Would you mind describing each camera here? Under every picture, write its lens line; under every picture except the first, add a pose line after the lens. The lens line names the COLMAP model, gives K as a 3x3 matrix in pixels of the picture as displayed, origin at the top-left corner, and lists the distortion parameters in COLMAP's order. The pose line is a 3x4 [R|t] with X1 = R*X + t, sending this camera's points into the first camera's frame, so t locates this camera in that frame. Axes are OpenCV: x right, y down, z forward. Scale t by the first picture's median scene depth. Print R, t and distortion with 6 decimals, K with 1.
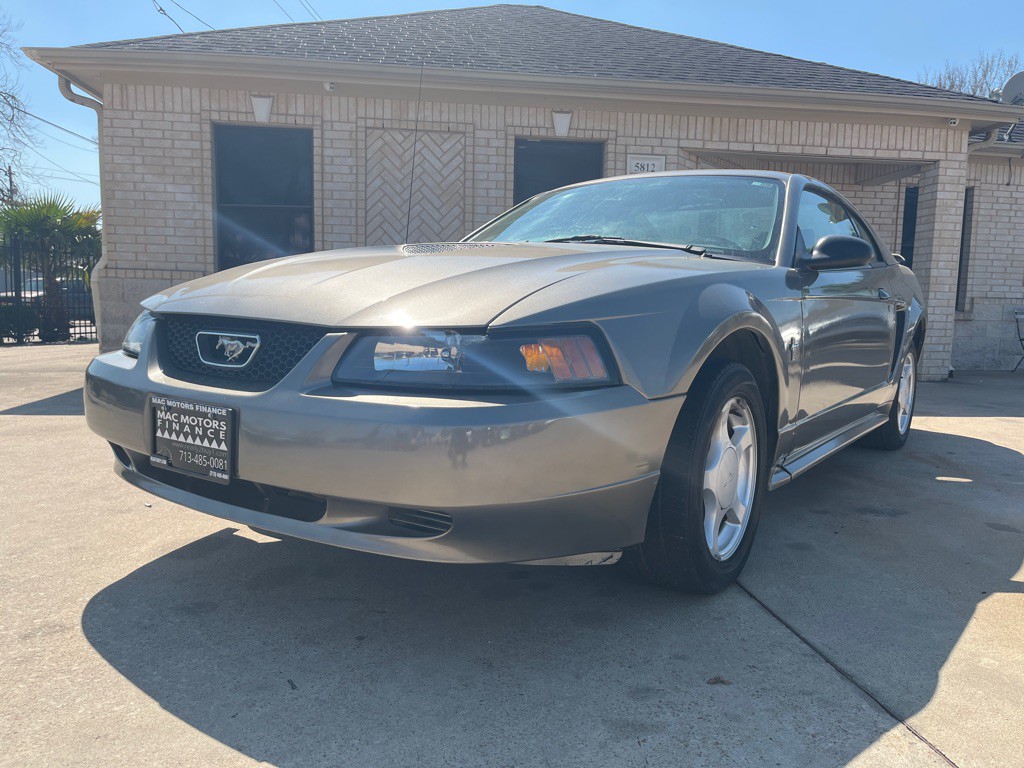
lens RADIAL K [[777.8, 0, 516.2], [0, 777.8, 387.3], [0, 0, 1]] dist [0.054932, -0.076630]
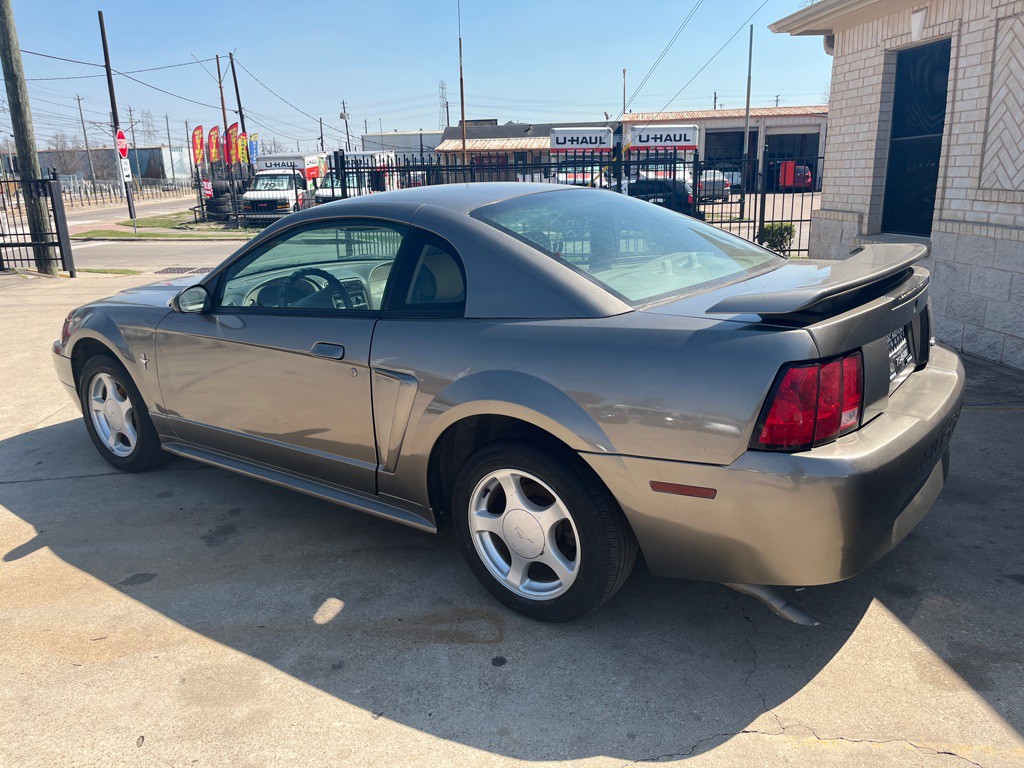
lens RADIAL K [[778.1, 0, 511.2], [0, 778.1, 386.3], [0, 0, 1]] dist [0.071213, -0.110077]
pose [[-0.018760, 0.244632, -0.969434, 0.625090], [-0.077035, 0.966369, 0.245349, -0.147902], [0.996852, 0.079283, 0.000717, 0.586301]]
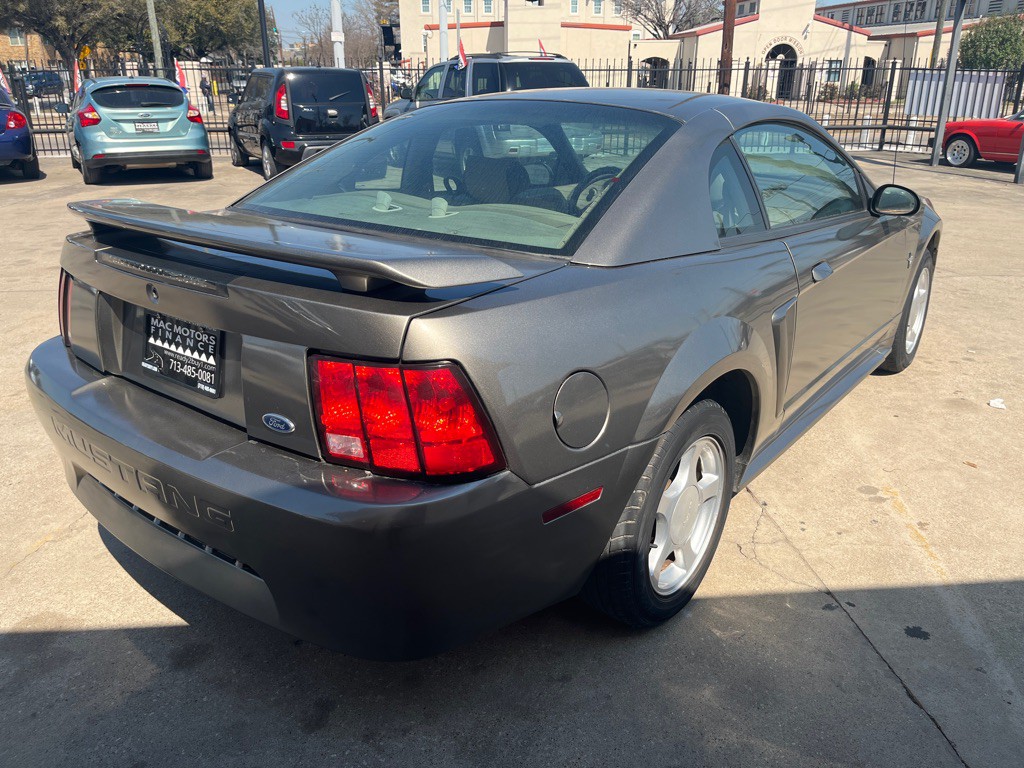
lens RADIAL K [[778.1, 0, 511.2], [0, 778.1, 386.3], [0, 0, 1]] dist [0.071213, -0.110077]
pose [[-0.998871, -0.035861, 0.031158, 0.154512], [-0.017200, 0.884377, 0.466456, -0.200285], [-0.044283, 0.465393, -0.883996, 0.986282]]
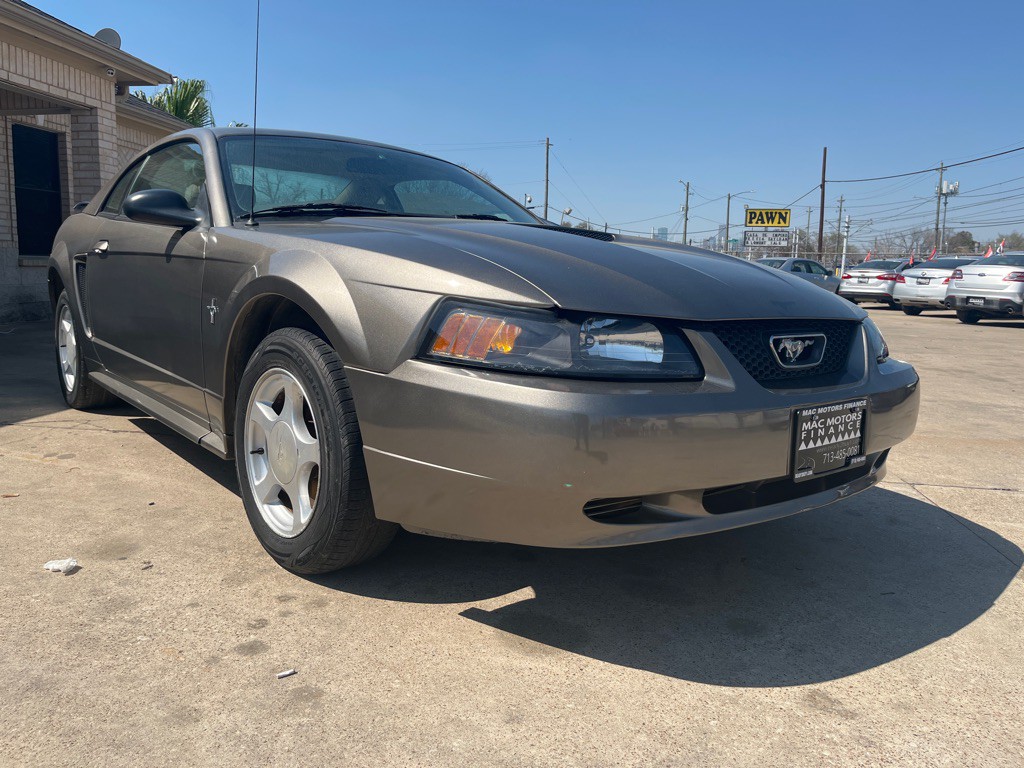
lens RADIAL K [[776.1, 0, 507.8], [0, 776.1, 384.7], [0, 0, 1]] dist [0.076947, -0.117163]
pose [[0.257140, -0.157667, 0.953426, -0.372856], [0.082168, 0.986595, 0.140991, -0.046212], [-0.962875, 0.042087, 0.266648, 0.281322]]
